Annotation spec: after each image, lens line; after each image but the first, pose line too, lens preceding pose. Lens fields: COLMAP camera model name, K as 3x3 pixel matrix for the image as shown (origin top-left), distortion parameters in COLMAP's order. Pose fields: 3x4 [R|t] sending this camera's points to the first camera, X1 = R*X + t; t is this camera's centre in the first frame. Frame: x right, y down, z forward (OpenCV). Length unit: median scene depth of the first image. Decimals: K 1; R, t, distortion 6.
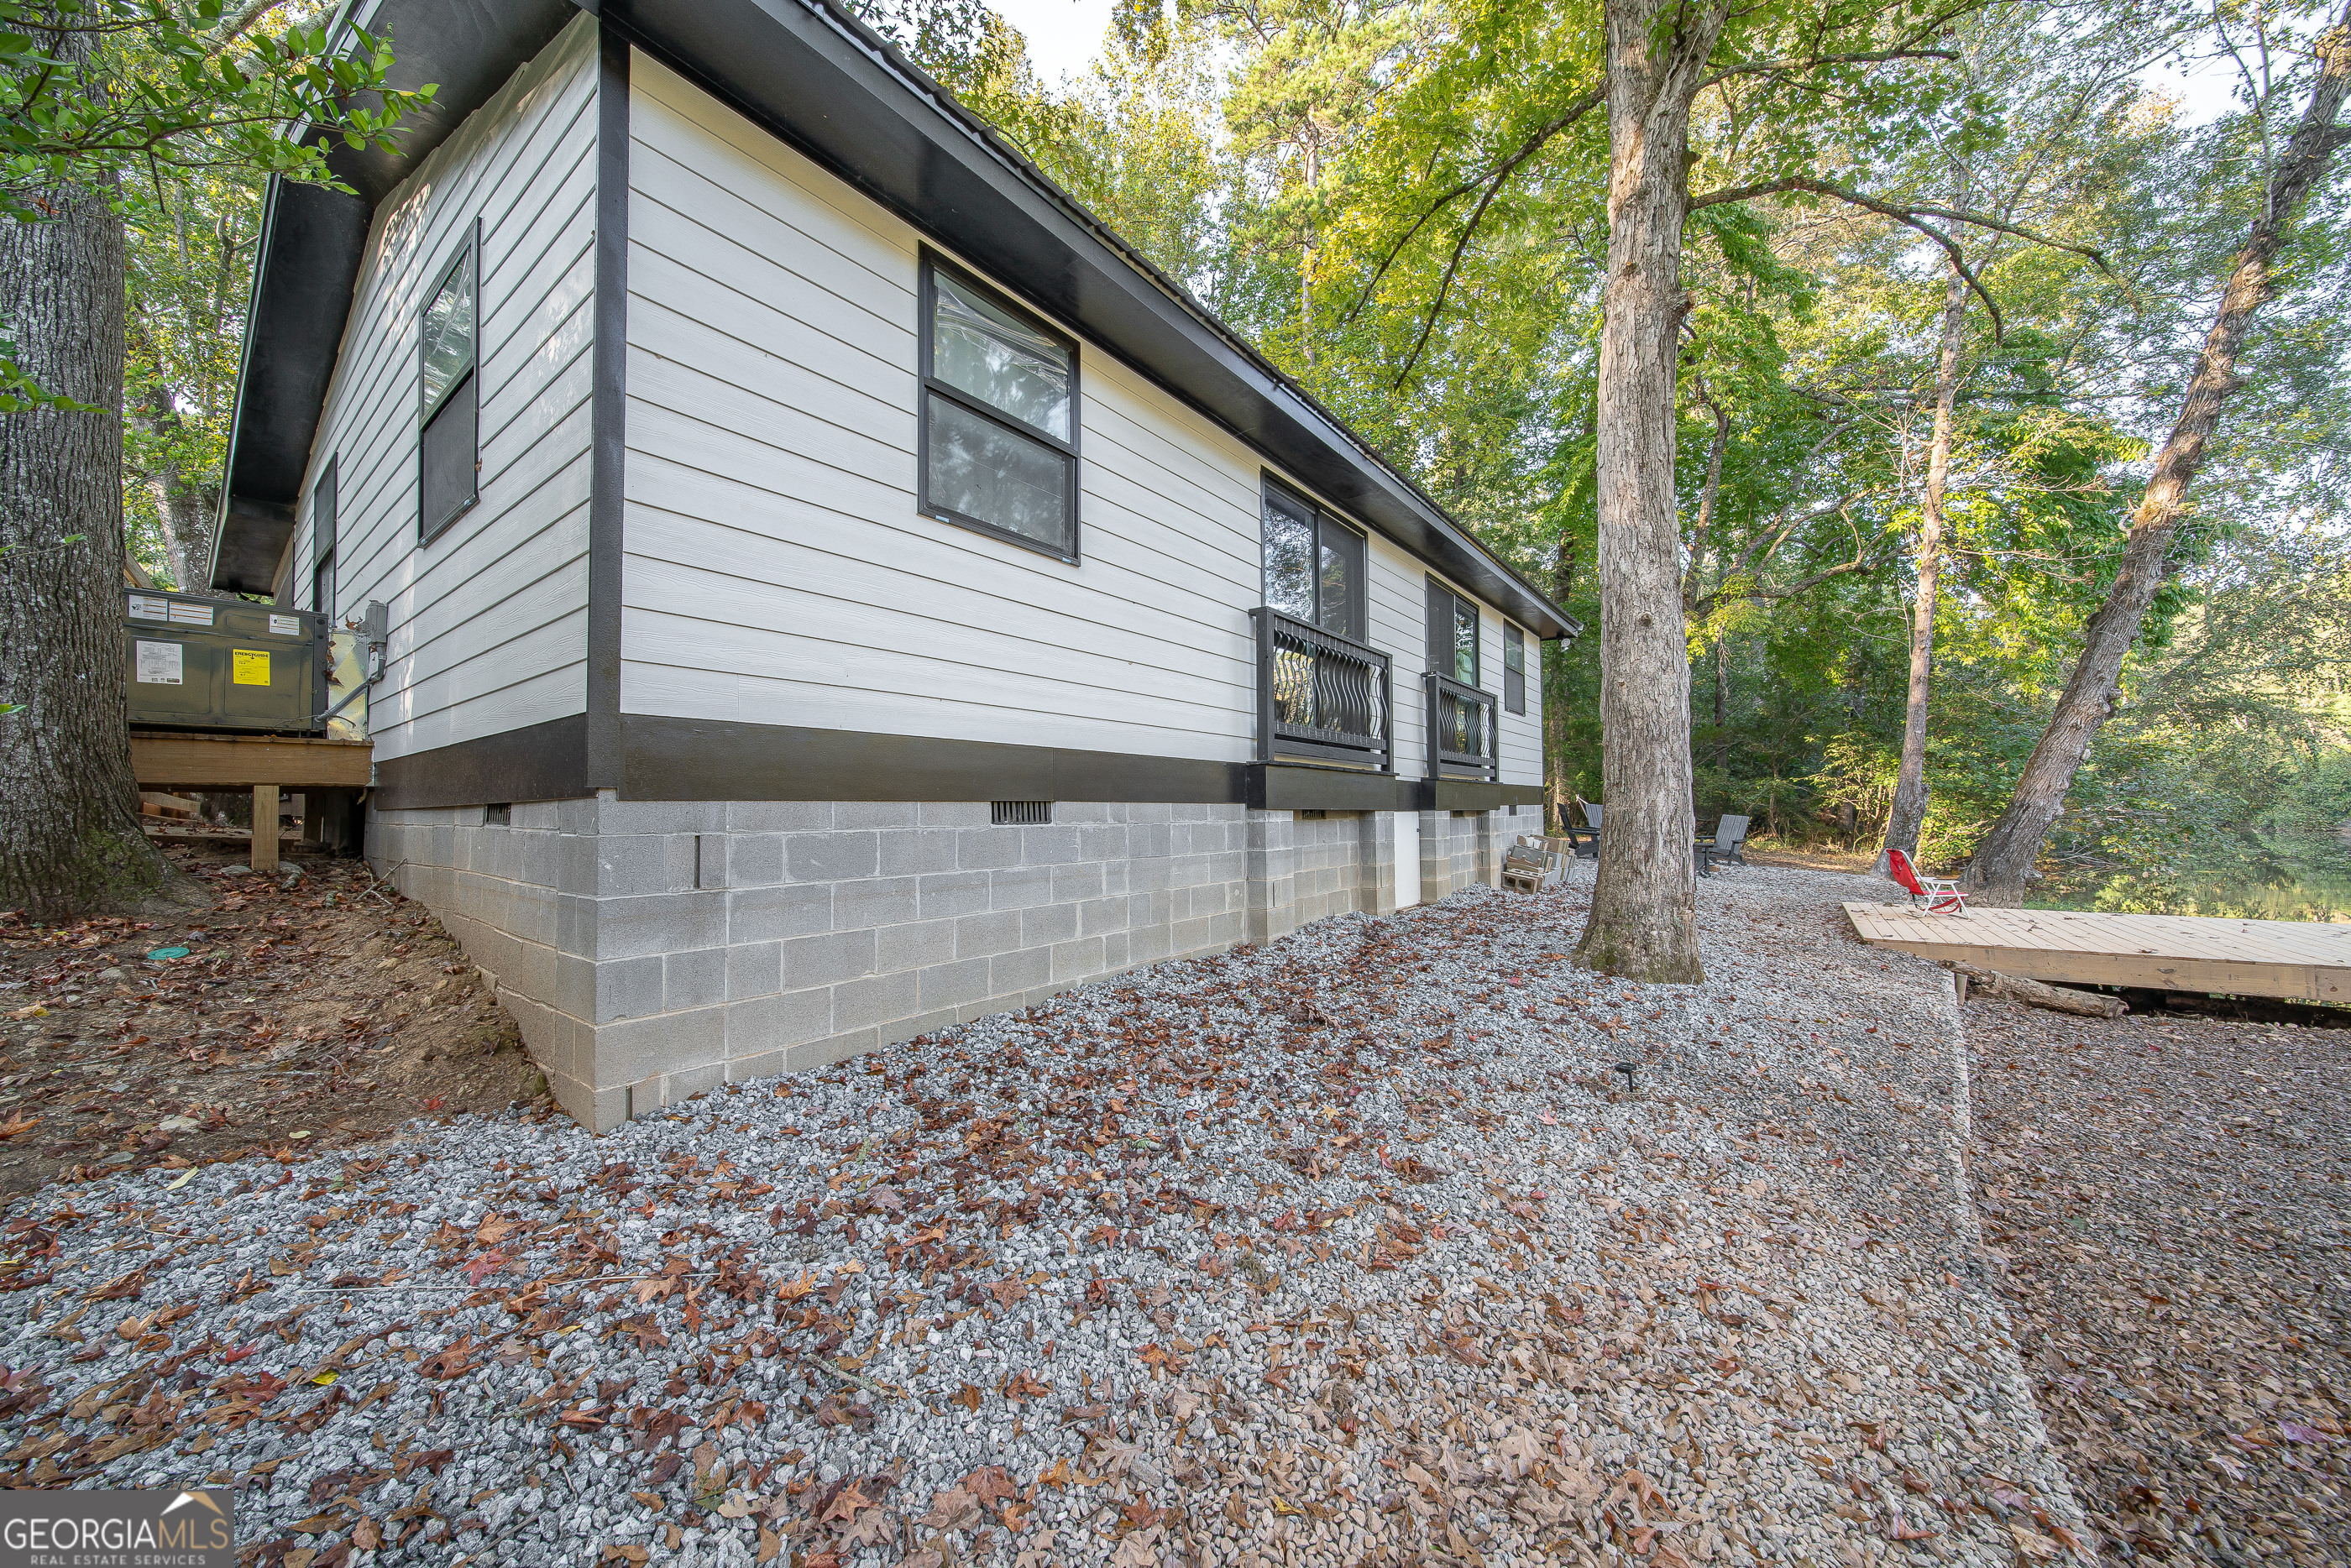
lens RADIAL K [[820.5, 0, 1166.6], [0, 820.5, 788.3], [0, 0, 1]] dist [-0.000905, -0.000951]
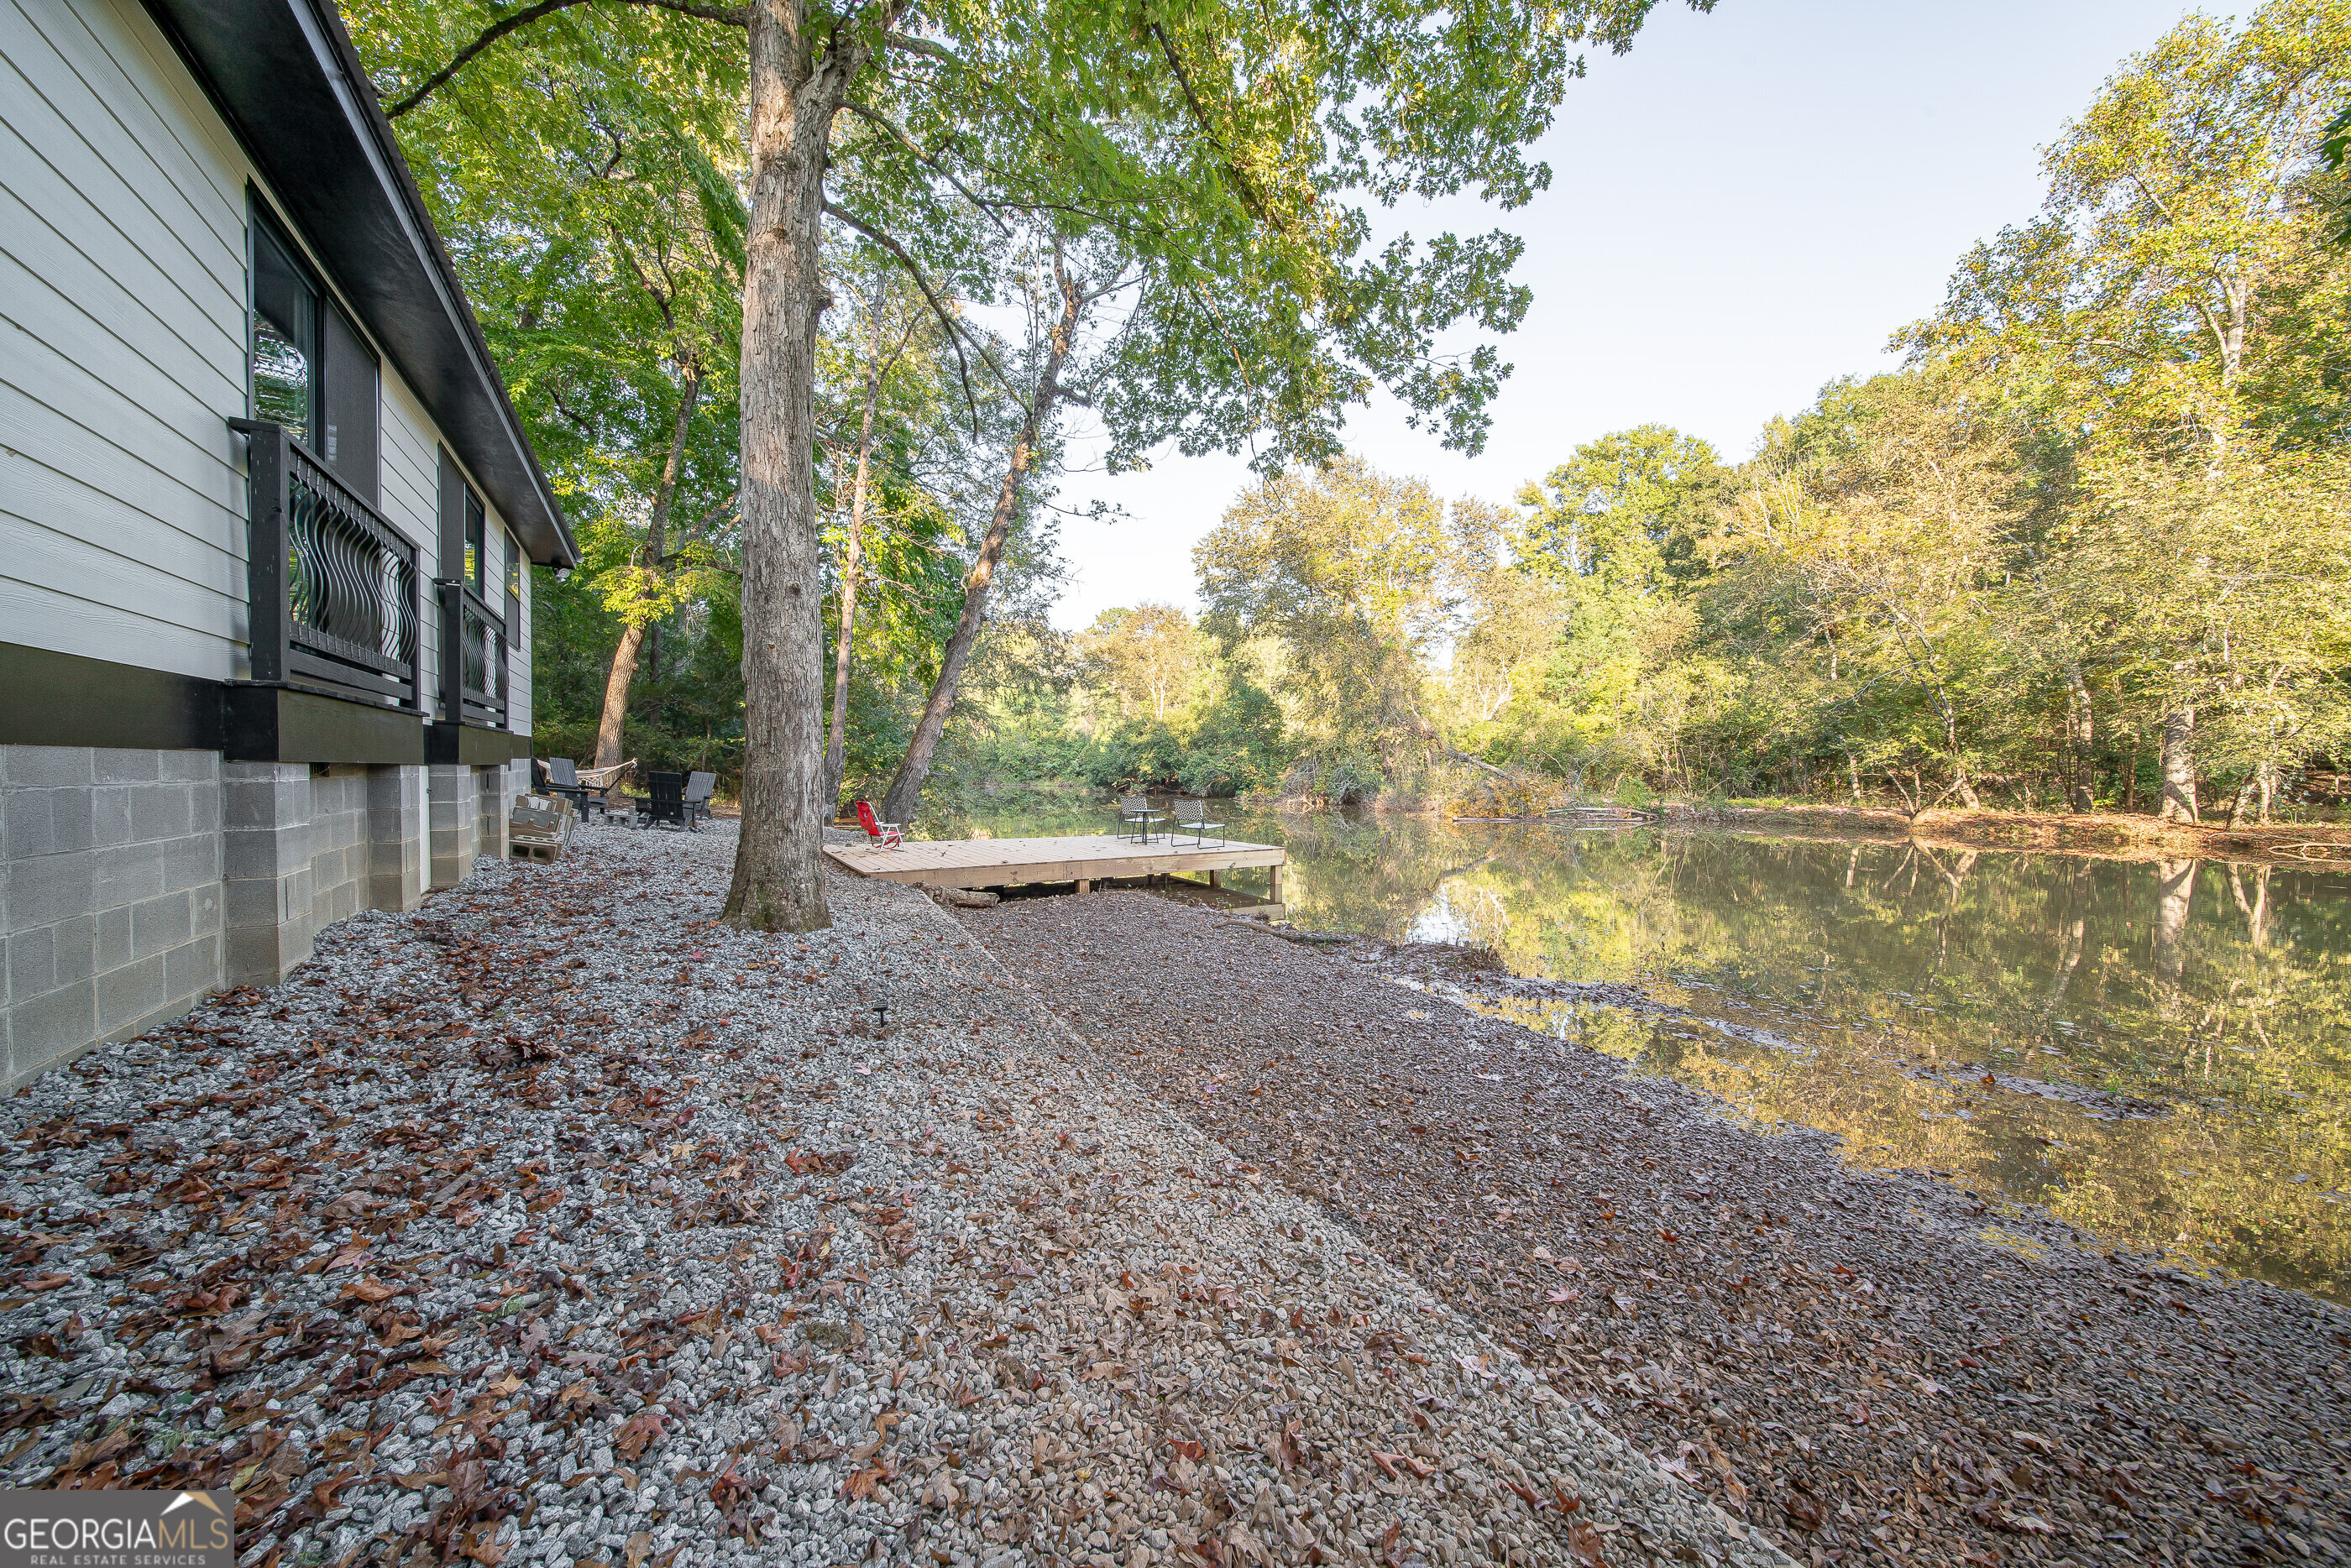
lens RADIAL K [[820.5, 0, 1170.8], [0, 820.5, 787.5], [0, 0, 1]] dist [-0.000905, -0.000951]
pose [[0.354399, -0.007350, 0.935065, -0.302928], [-0.043895, 0.998736, 0.024487, 0.000955], [-0.934064, -0.049723, 0.353628, 0.232976]]
